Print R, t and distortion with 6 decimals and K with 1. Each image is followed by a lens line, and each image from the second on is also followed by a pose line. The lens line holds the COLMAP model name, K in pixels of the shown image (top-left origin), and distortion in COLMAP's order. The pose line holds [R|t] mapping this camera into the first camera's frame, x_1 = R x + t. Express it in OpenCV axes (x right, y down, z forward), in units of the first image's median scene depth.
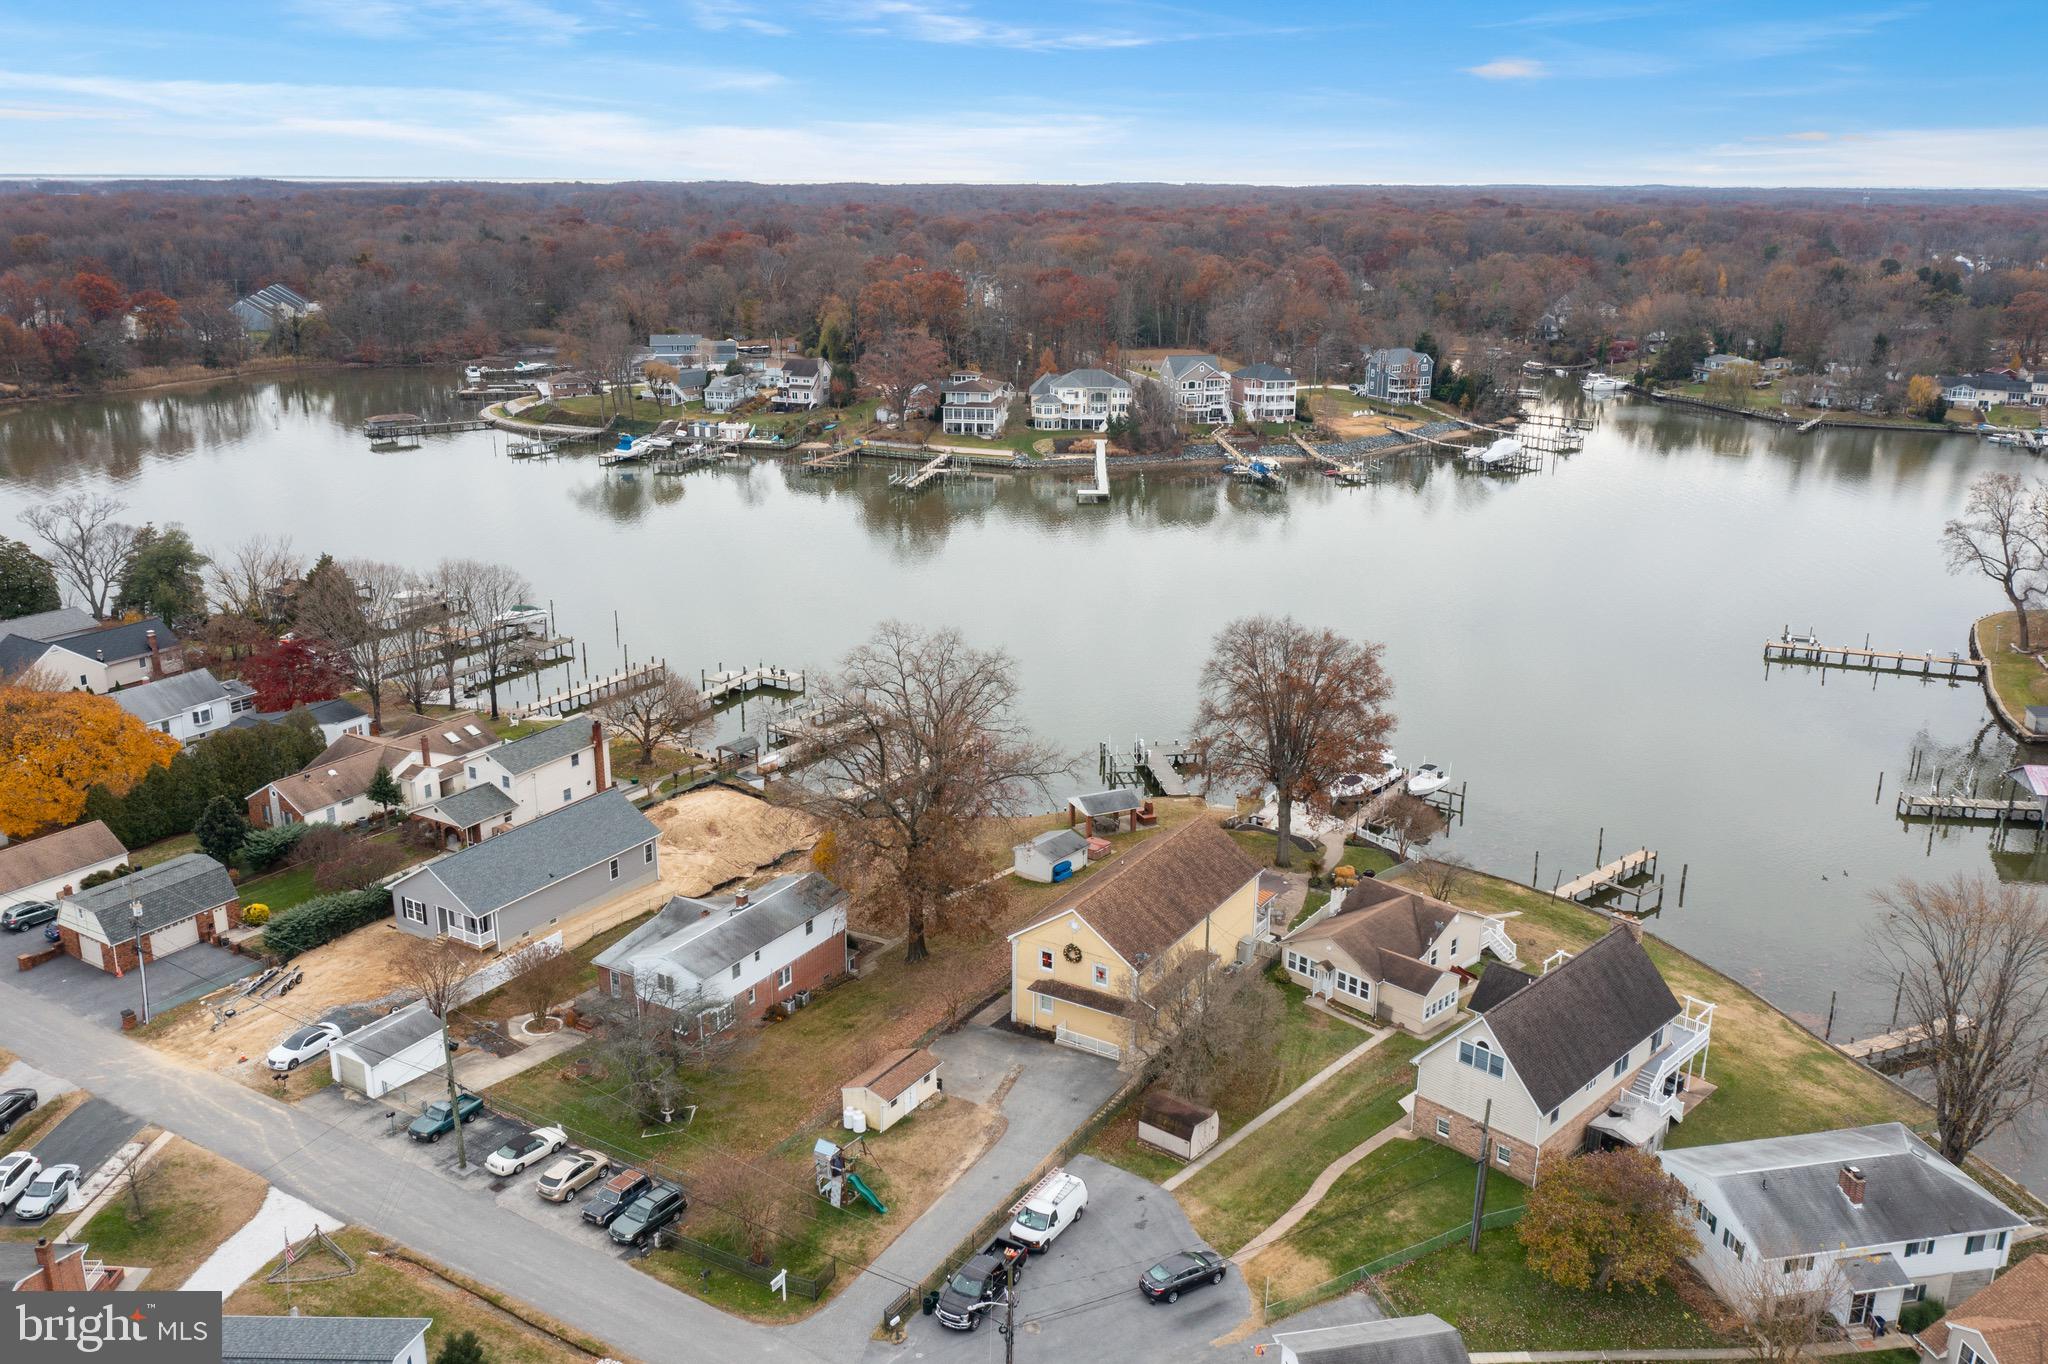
lens RADIAL K [[1607.3, 0, 1020.3], [0, 1607.3, 690.8], [0, 0, 1]] dist [-0.022049, 0.019132]
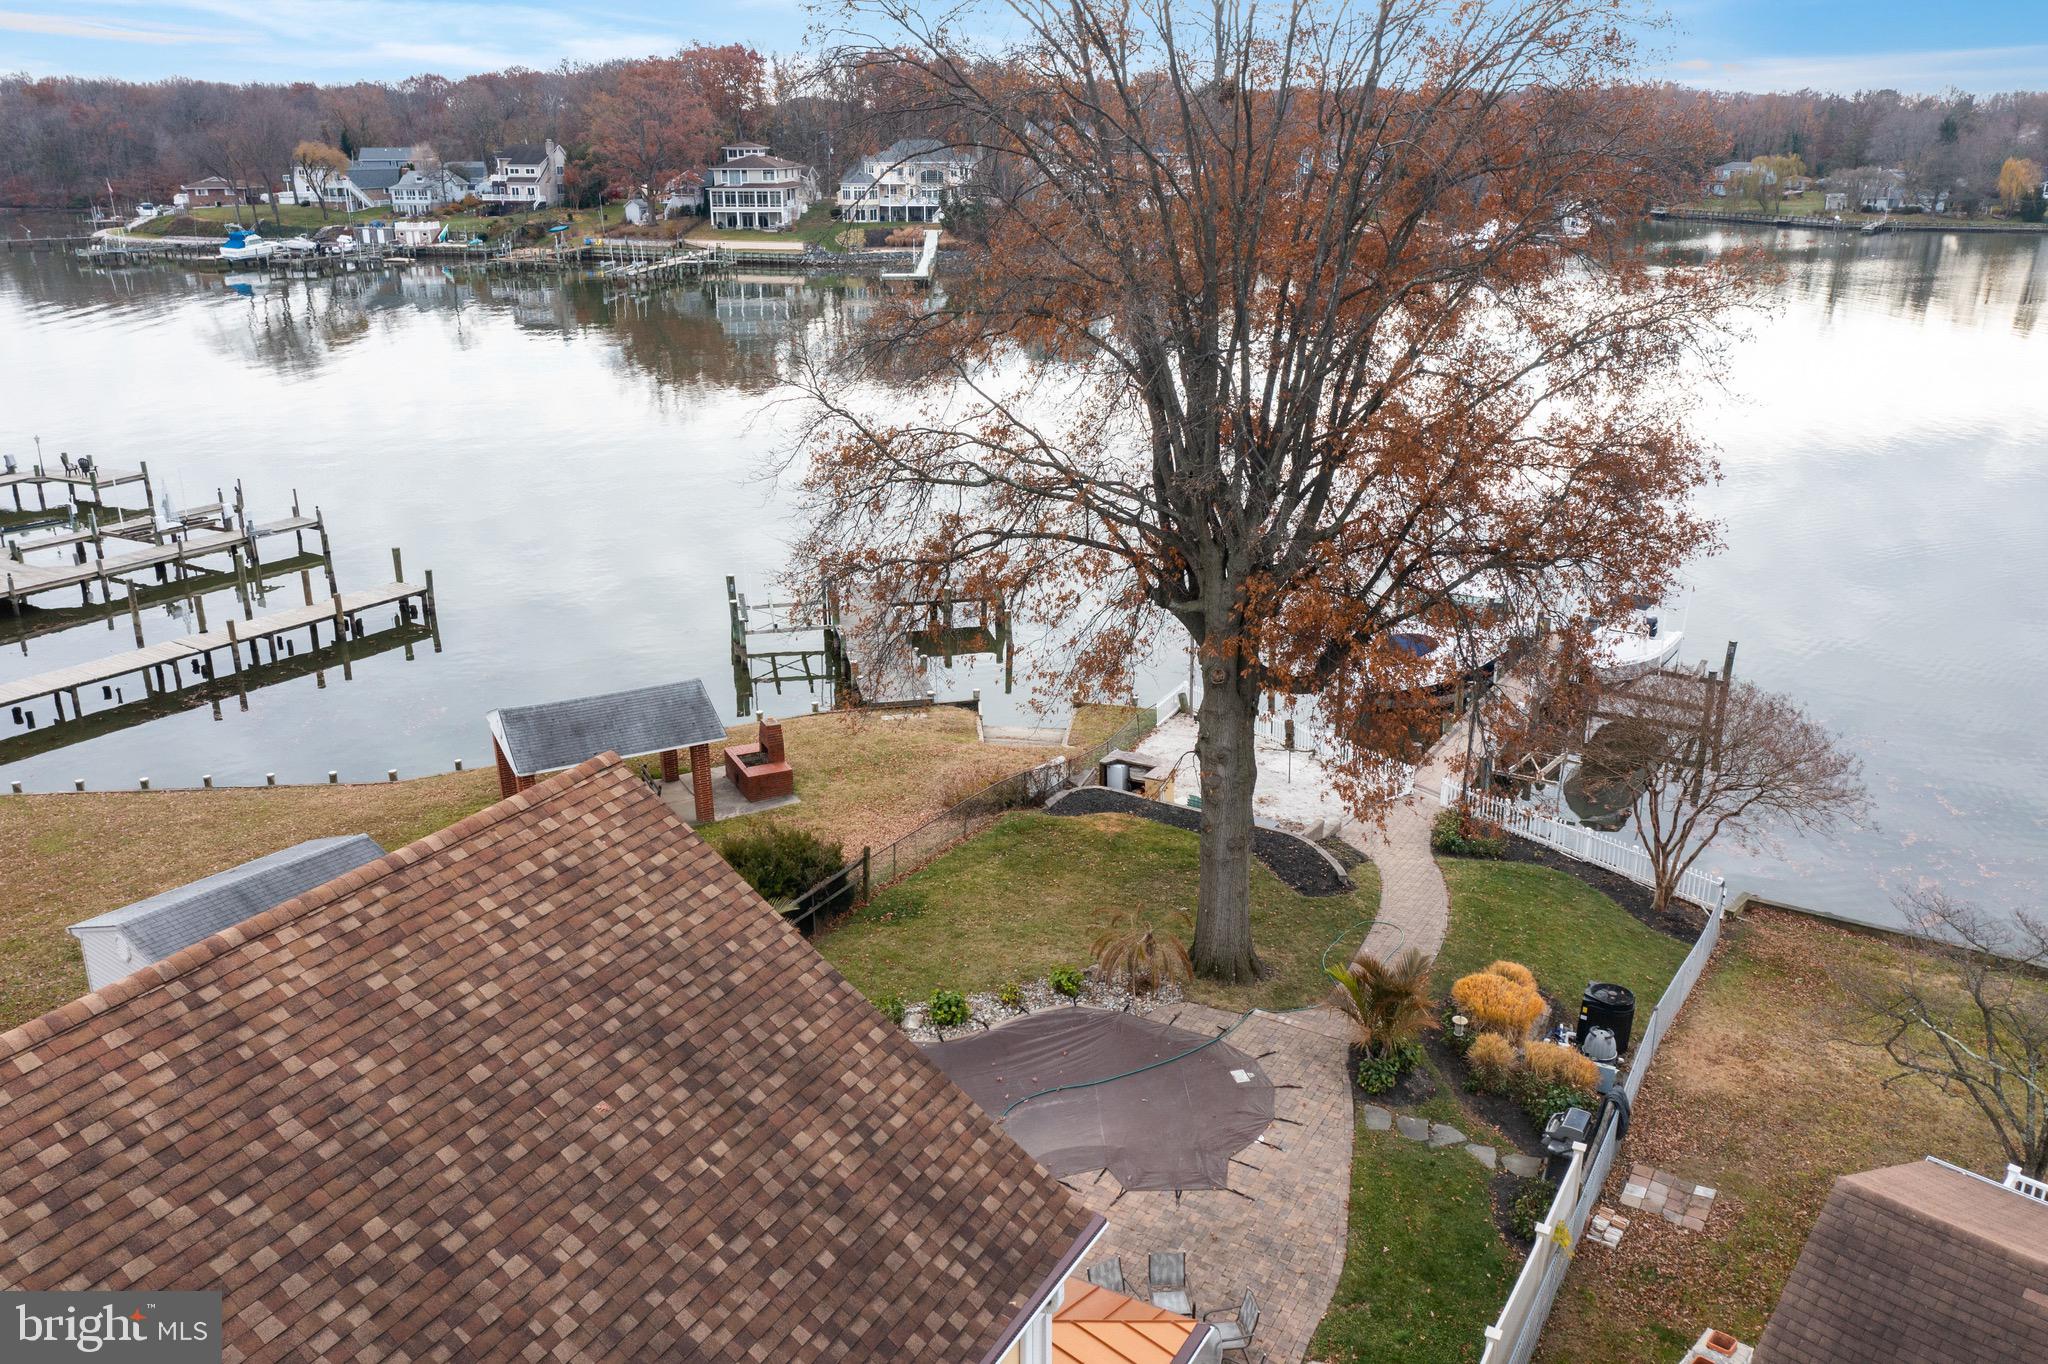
lens RADIAL K [[1607.3, 0, 1024.3], [0, 1607.3, 678.9], [0, 0, 1]] dist [-0.022049, 0.019132]
pose [[0.998155, -0.024979, 0.055344, 0.045481], [0.023534, 0.999369, 0.026607, 0.022189], [-0.055974, -0.025255, 0.998113, 0.285267]]
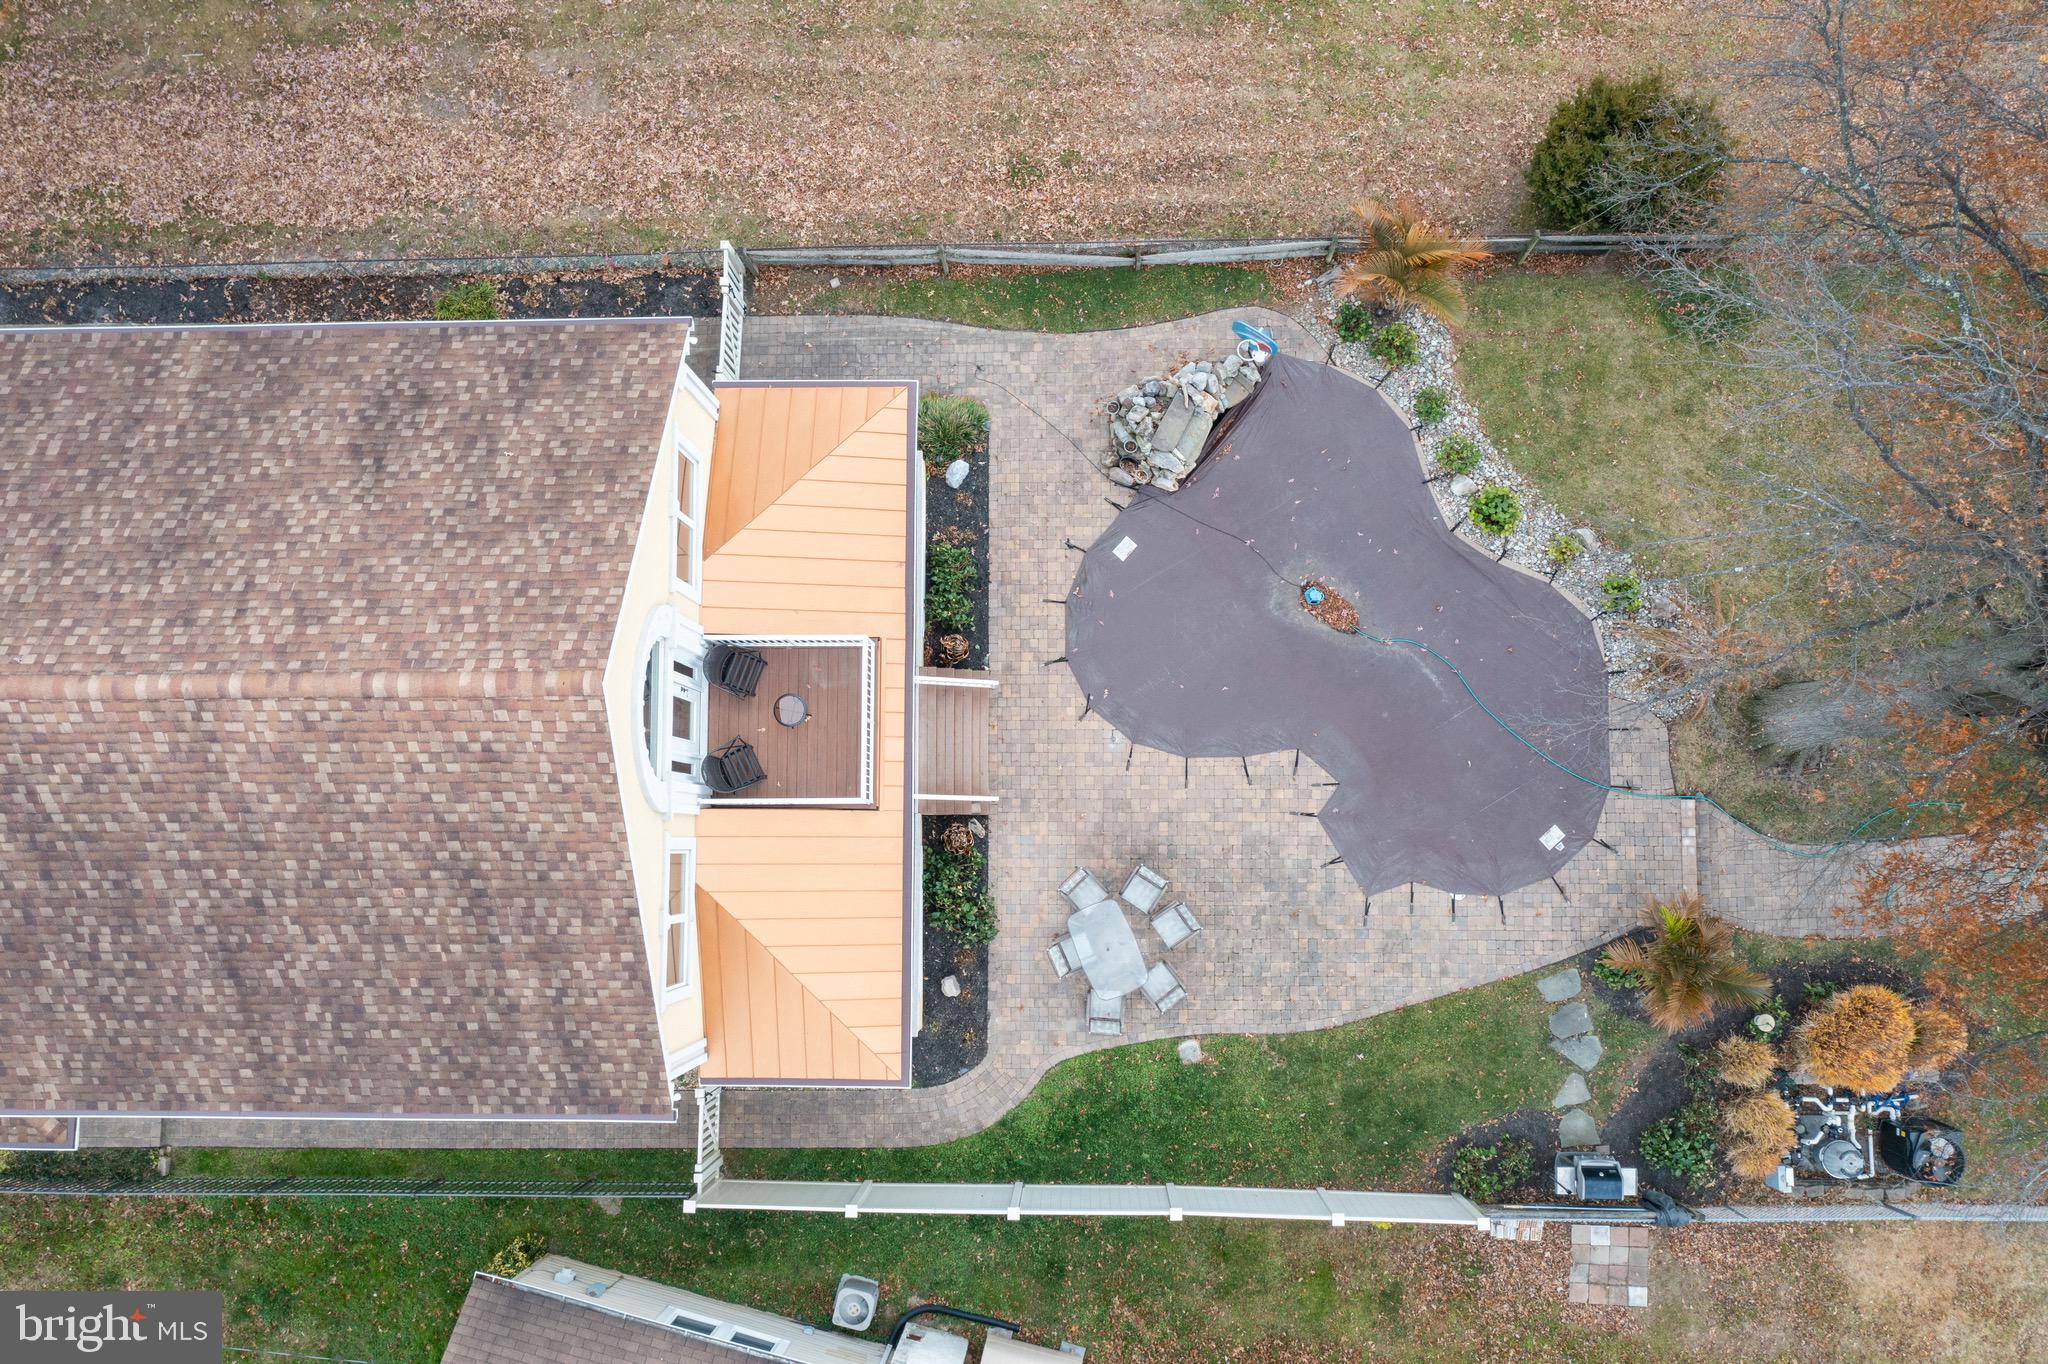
lens RADIAL K [[1607.3, 0, 1022.9], [0, 1607.3, 683.8], [0, 0, 1]] dist [-0.022049, 0.019132]
pose [[0.532401, 0.839244, -0.110541, 0.048891], [-0.218382, 0.262341, 0.939940, -0.020598], [0.817838, -0.476285, 0.322946, 0.320234]]
